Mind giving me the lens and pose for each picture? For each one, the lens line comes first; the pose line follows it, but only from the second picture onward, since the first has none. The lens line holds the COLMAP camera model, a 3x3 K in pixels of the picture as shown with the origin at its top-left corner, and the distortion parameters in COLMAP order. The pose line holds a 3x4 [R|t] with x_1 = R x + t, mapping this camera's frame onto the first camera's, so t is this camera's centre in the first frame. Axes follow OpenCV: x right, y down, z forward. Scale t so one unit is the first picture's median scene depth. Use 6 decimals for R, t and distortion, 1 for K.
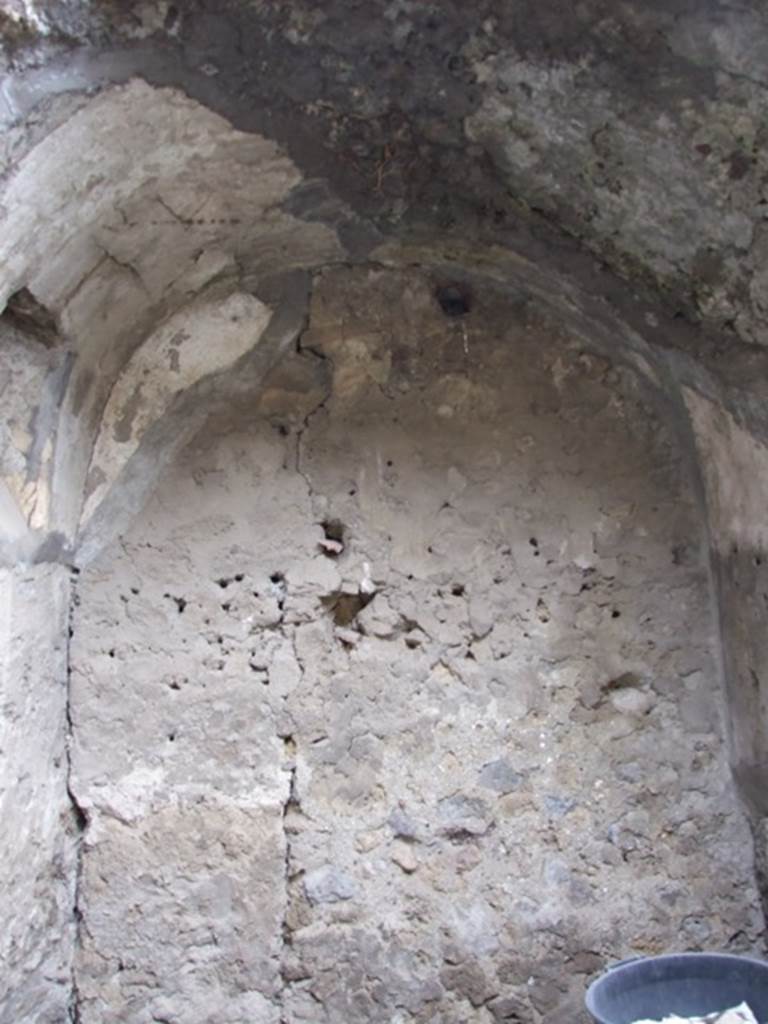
lens RADIAL K [[827.3, 0, 346.3], [0, 827.3, 514.5], [0, 0, 1]] dist [-0.070294, 0.057601]
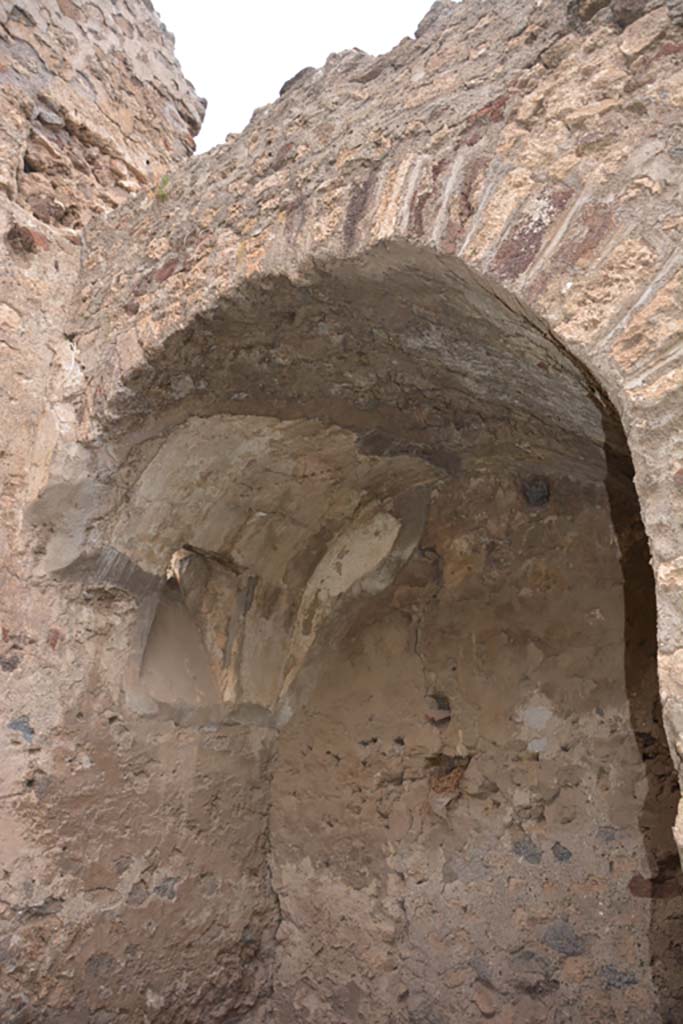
lens RADIAL K [[811.9, 0, 342.5], [0, 811.9, 516.3], [0, 0, 1]] dist [-0.169743, 0.125094]
pose [[0.780664, -0.138157, -0.609488, 0.617502], [0.019564, 0.980183, -0.197125, -0.016984], [0.624644, 0.141965, 0.767897, -0.005838]]
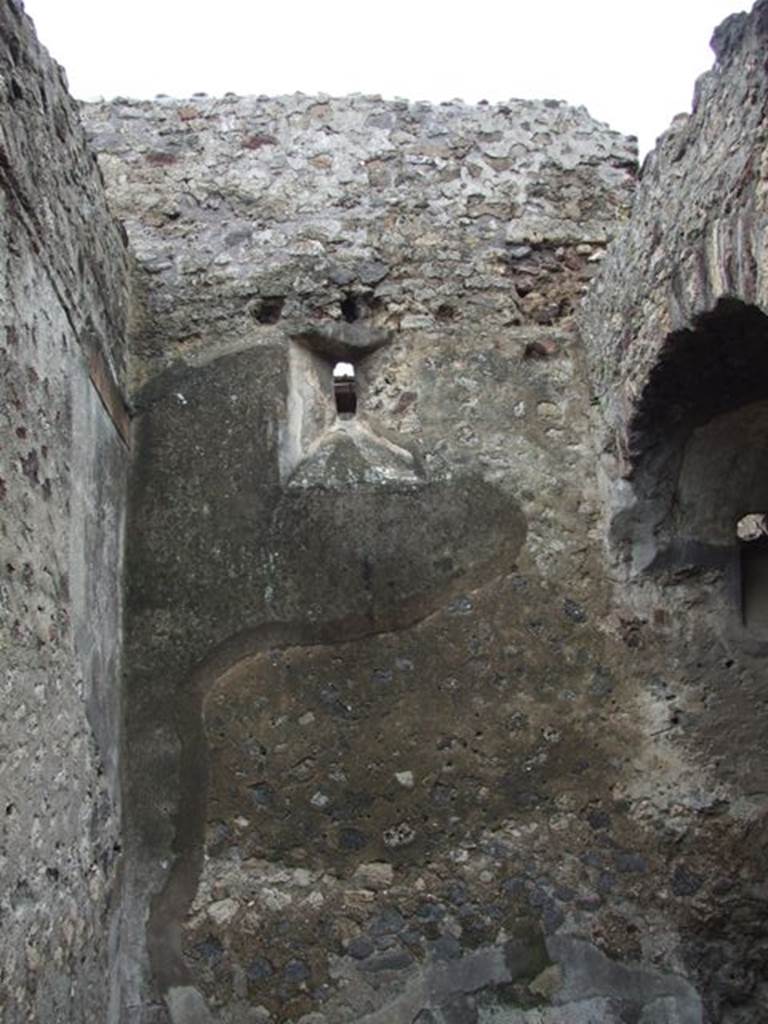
lens RADIAL K [[827.3, 0, 346.3], [0, 827.3, 514.5], [0, 0, 1]] dist [-0.070294, 0.057601]
pose [[-0.000308, -0.239736, -0.970838, 1.140204], [0.207087, 0.949777, -0.234601, -0.016227], [0.978323, -0.201120, 0.049353, -0.009279]]
